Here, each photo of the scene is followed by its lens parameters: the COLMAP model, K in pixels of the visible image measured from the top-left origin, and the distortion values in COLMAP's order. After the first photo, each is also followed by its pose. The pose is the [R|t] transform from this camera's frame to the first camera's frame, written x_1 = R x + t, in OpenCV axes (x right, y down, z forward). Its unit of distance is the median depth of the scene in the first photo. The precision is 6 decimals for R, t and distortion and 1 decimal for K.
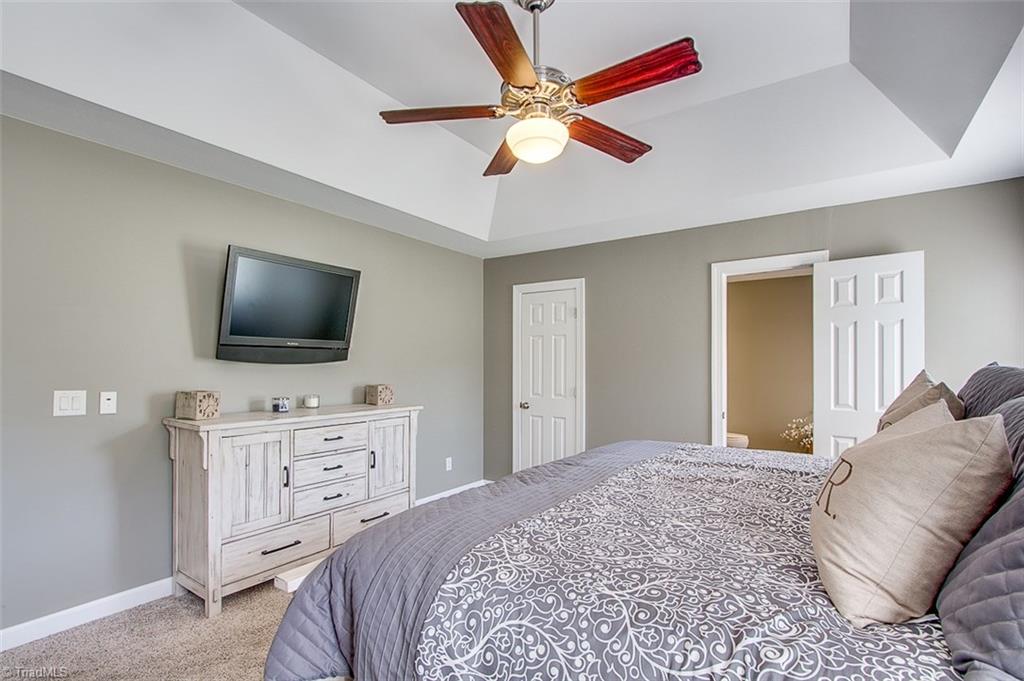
lens RADIAL K [[483.9, 0, 513.0], [0, 483.9, 359.1], [0, 0, 1]] dist [-0.001620, -0.000129]
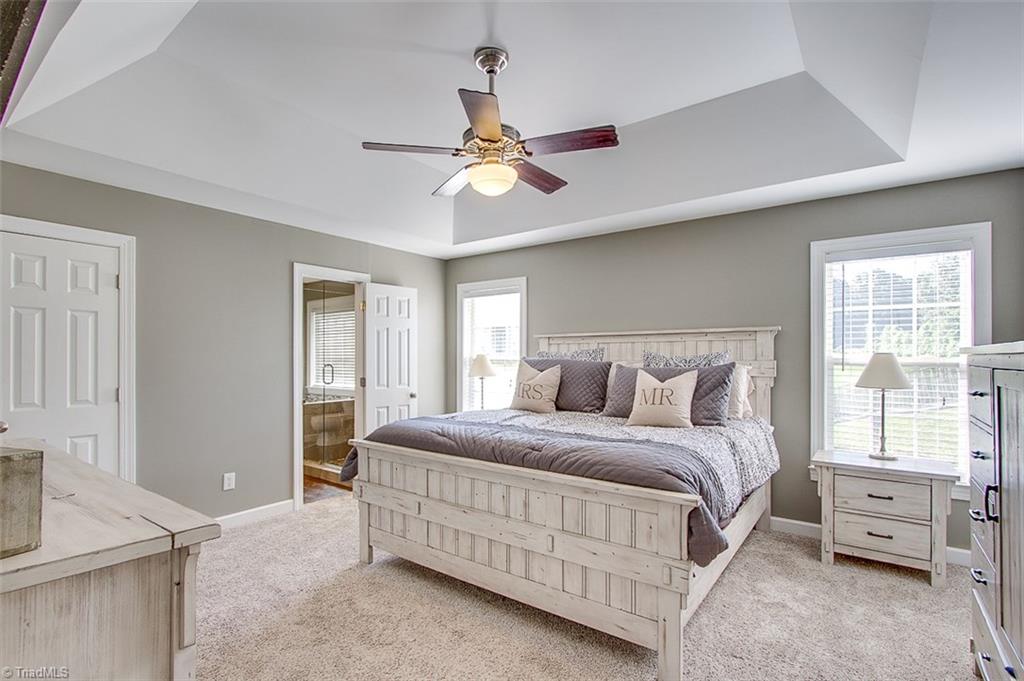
lens RADIAL K [[483.9, 0, 513.0], [0, 483.9, 359.1], [0, 0, 1]] dist [-0.001620, -0.000129]
pose [[0.042908, -0.002155, 0.999077, -0.640658], [-0.011853, 0.999926, 0.002666, 0.008362], [-0.999009, -0.011956, 0.042880, 0.469638]]
